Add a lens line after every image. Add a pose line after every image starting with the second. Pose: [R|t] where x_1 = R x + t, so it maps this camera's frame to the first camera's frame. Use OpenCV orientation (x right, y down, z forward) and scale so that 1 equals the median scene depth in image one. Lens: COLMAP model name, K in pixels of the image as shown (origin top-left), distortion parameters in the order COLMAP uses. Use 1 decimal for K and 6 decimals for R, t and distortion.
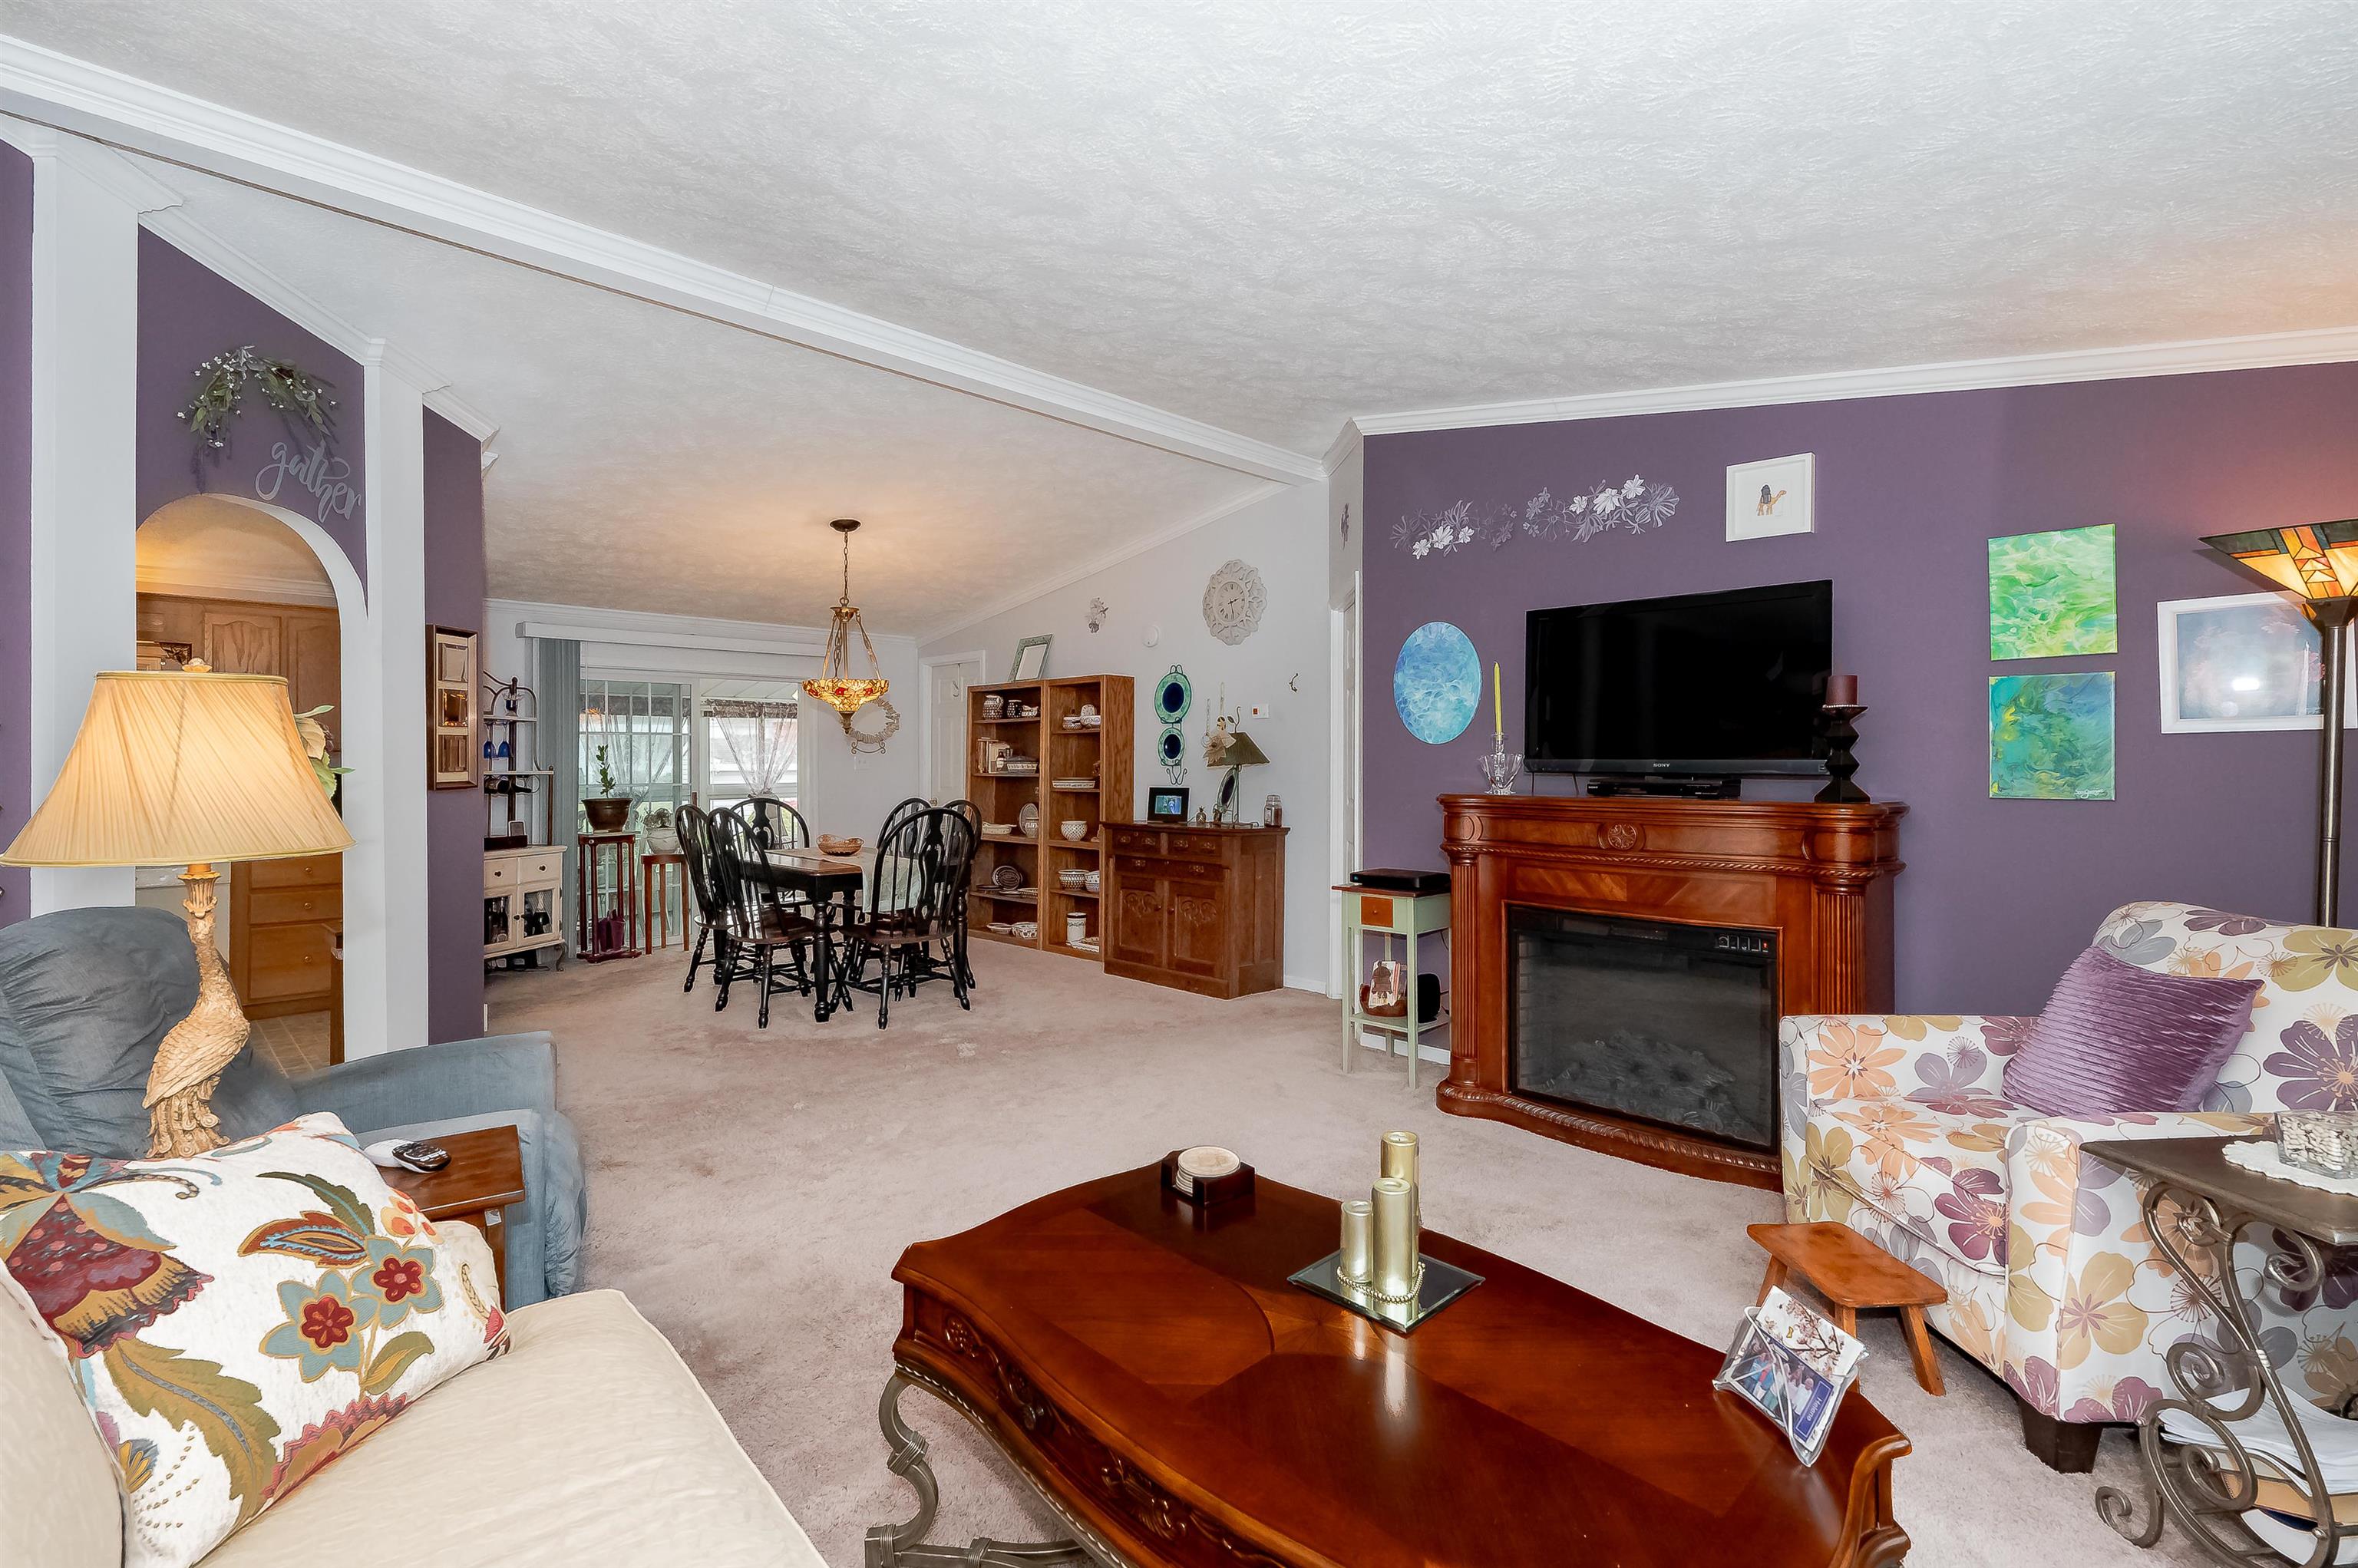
lens RADIAL K [[1073.2, 0, 1171.6], [0, 1073.2, 755.2], [0, 0, 1]] dist [-0.000908, -0.000053]
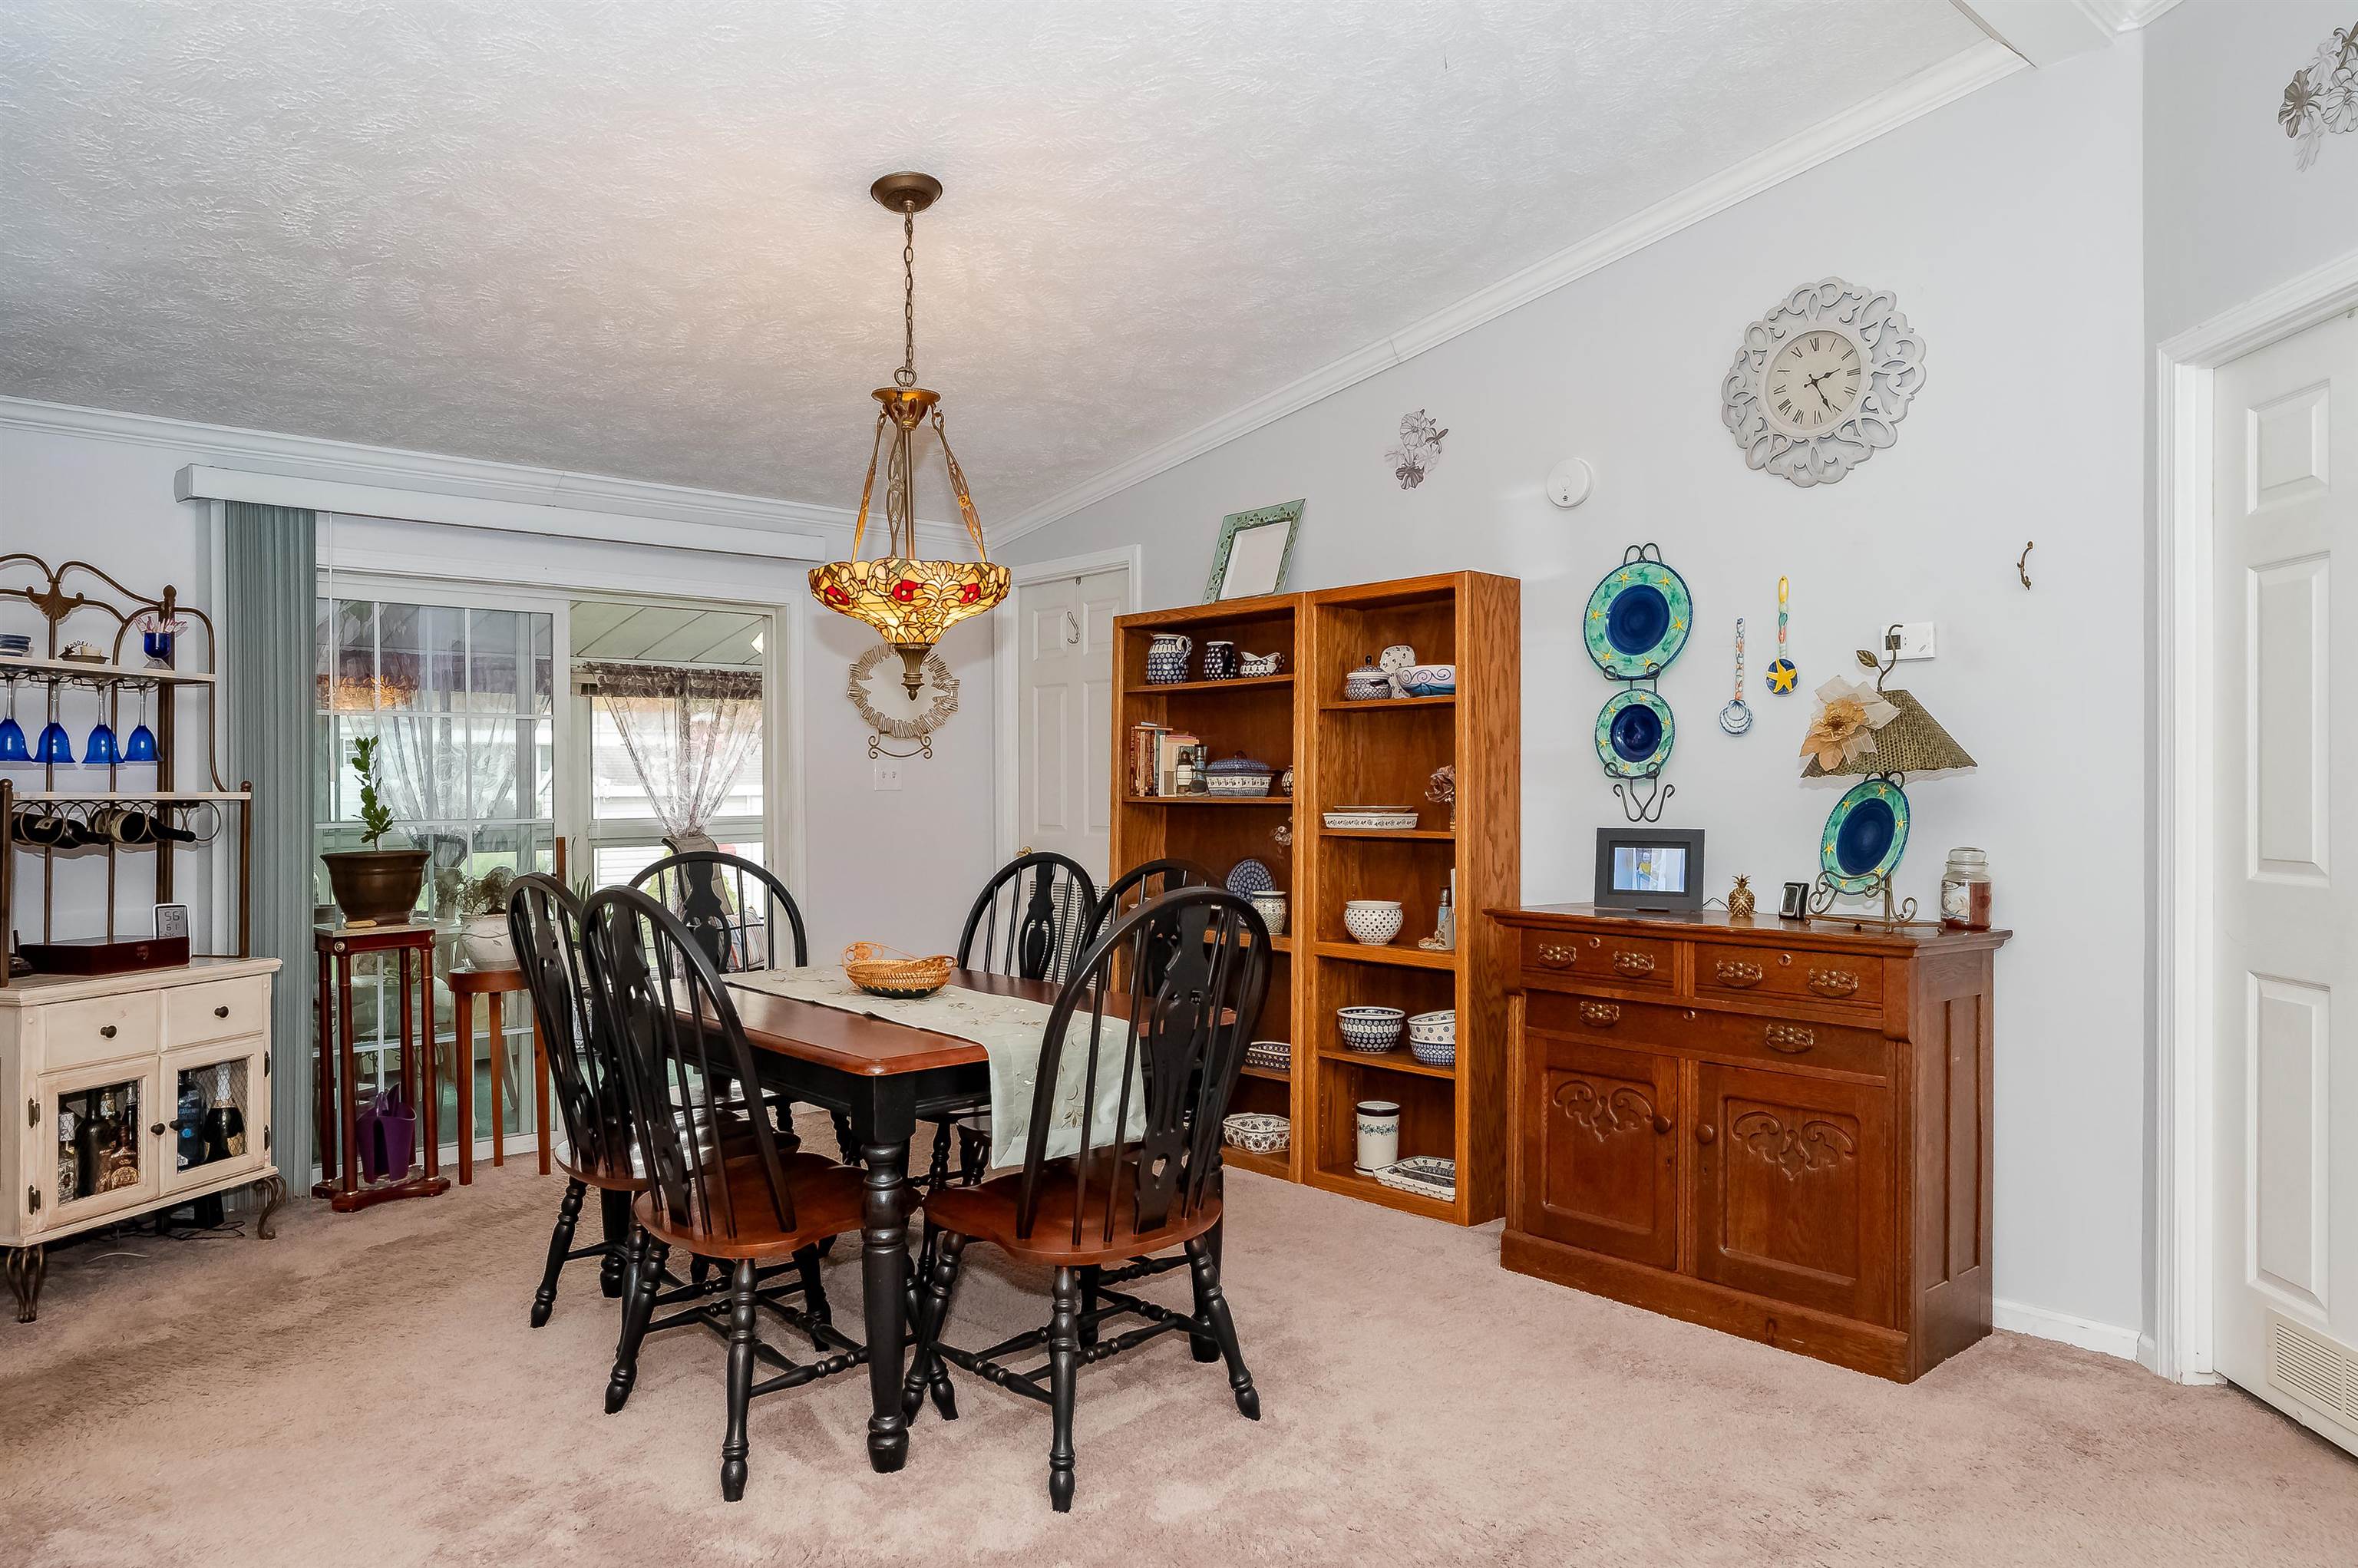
lens RADIAL K [[1515.3, 0, 1125.8], [0, 1515.3, 790.9], [0, 0, 1]] dist [0.002820, 0.001128]
pose [[0.997558, -0.001617, -0.069819, -0.160135], [0.002299, 0.999950, 0.009682, 0.008681], [0.069800, -0.009819, 0.997513, 0.377180]]
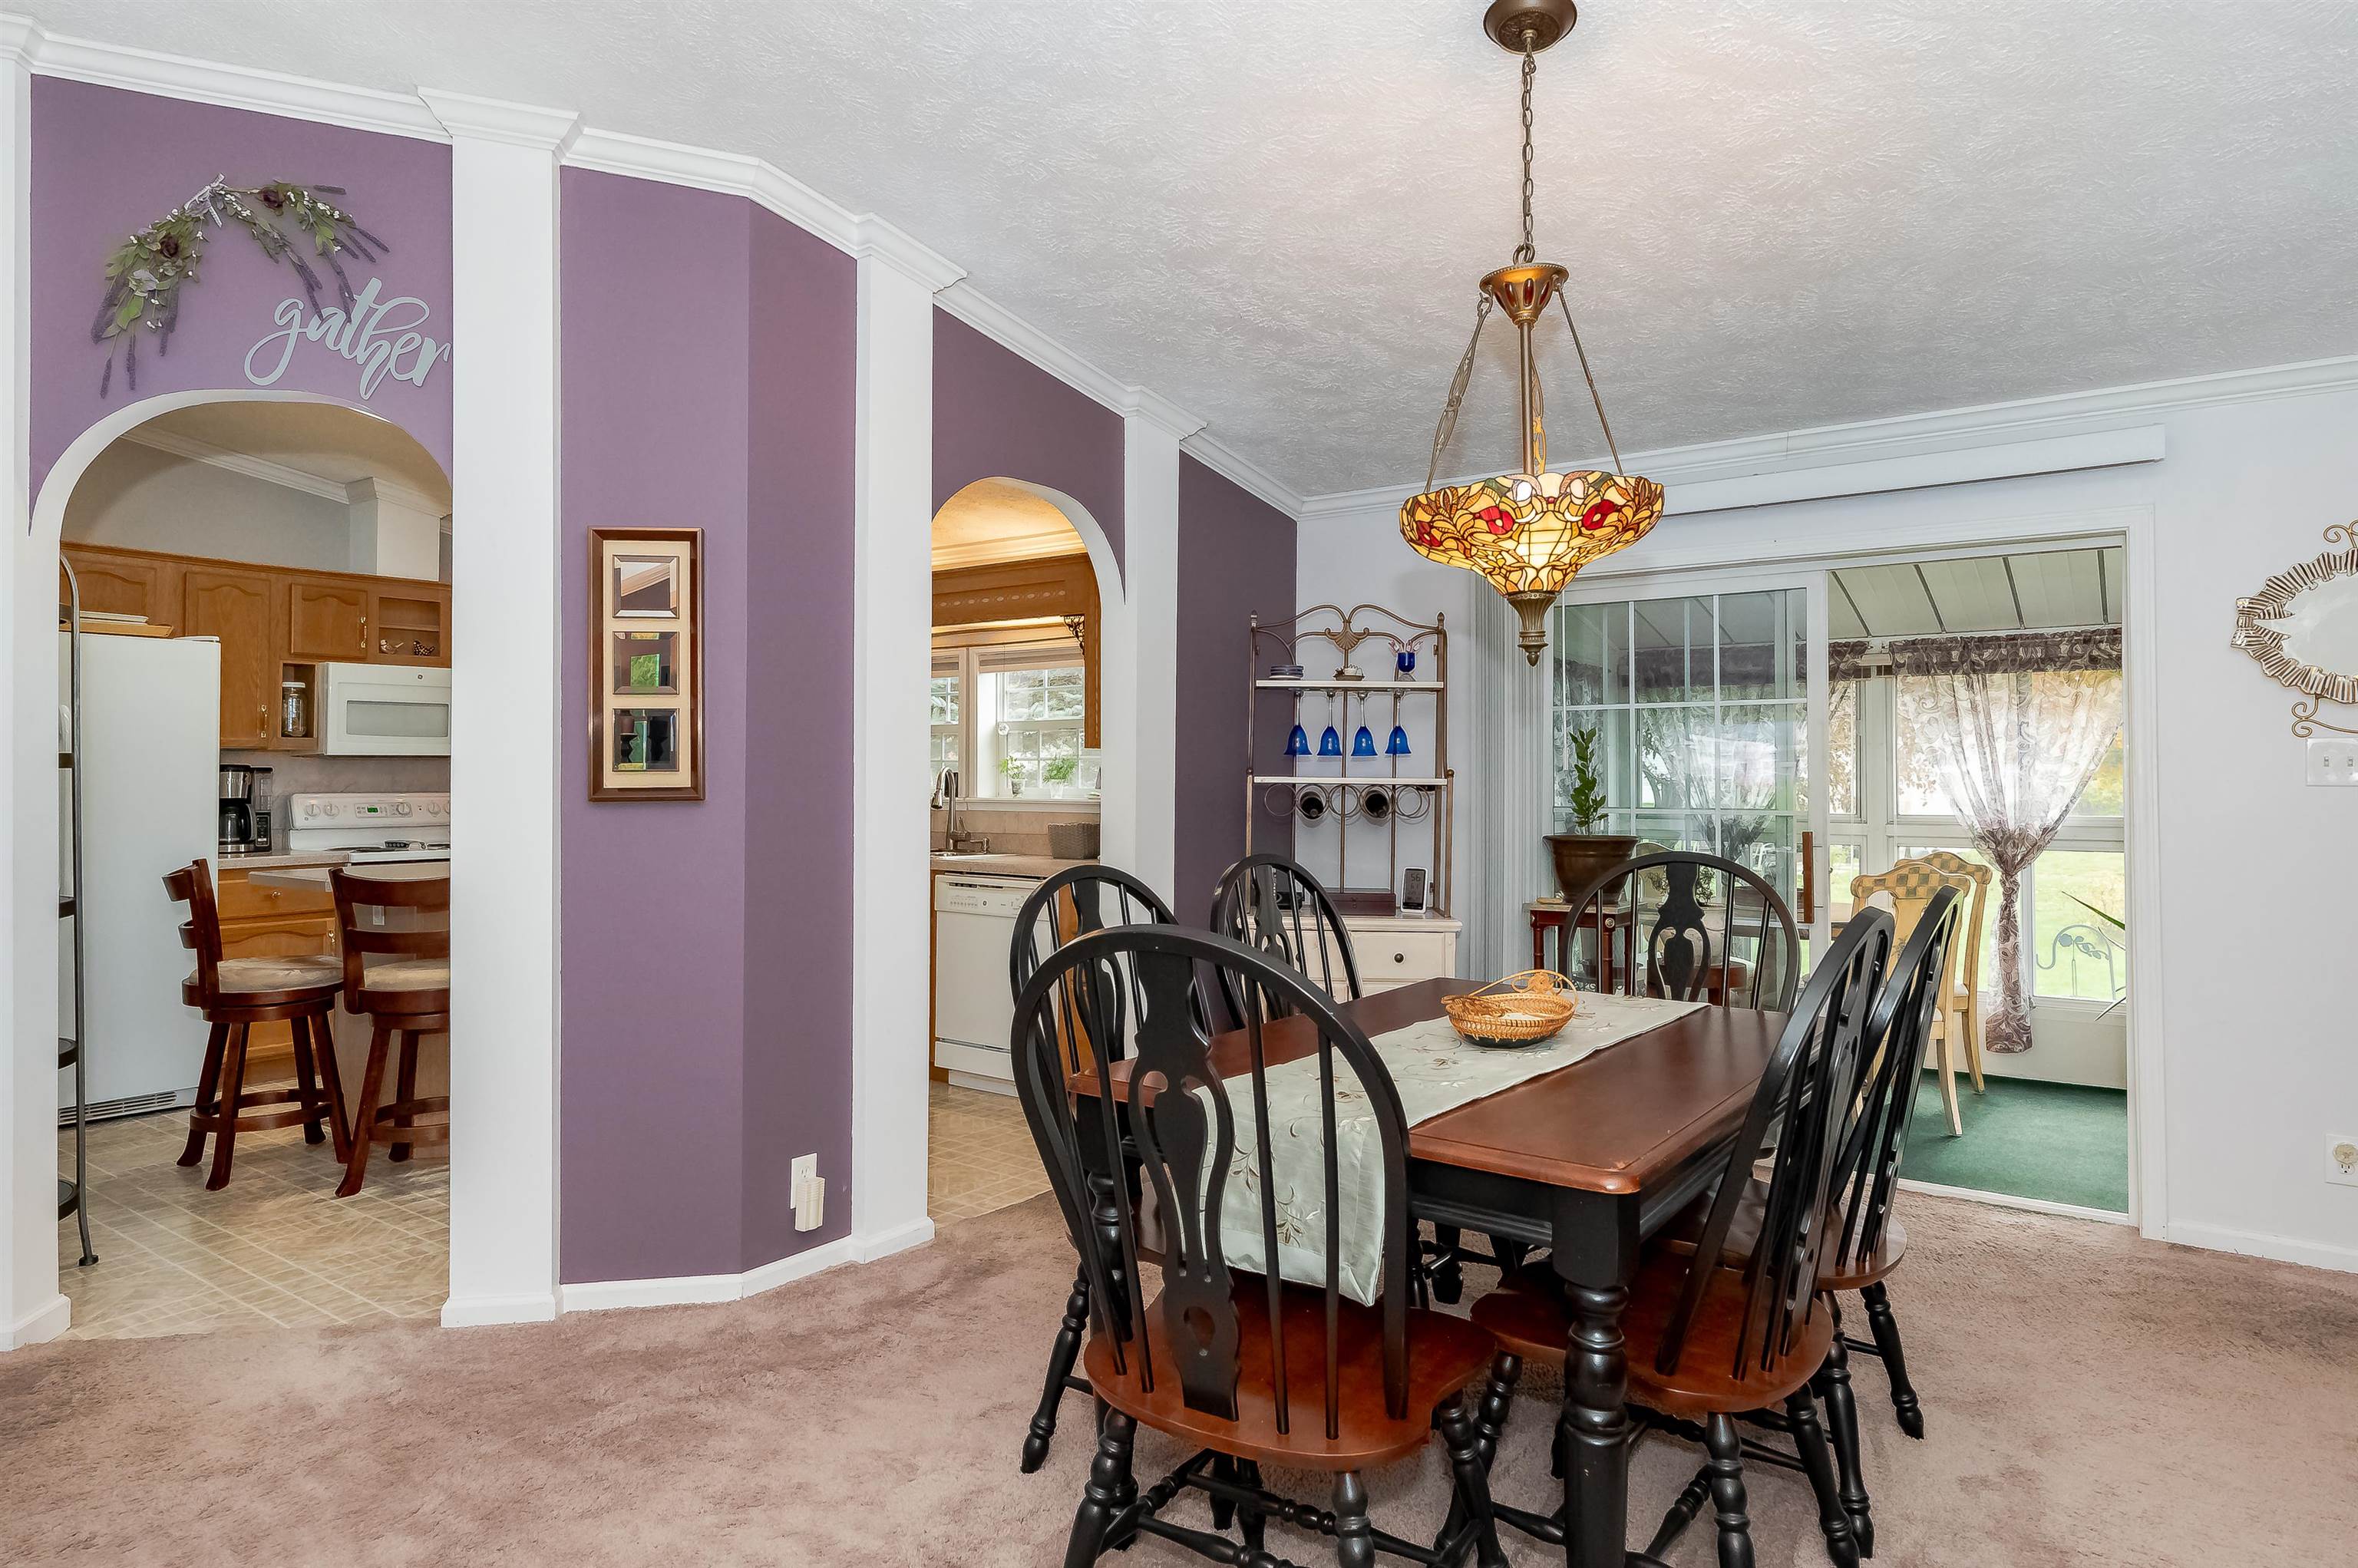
lens RADIAL K [[1357.2, 0, 1166.3], [0, 1357.2, 776.0], [0, 0, 1]] dist [0.002475, 0.000523]
pose [[0.161046, 0.003728, -0.986940, 0.074191], [0.002104, 0.999989, 0.004121, 0.009947], [0.986945, -0.002740, 0.161037, 0.733793]]
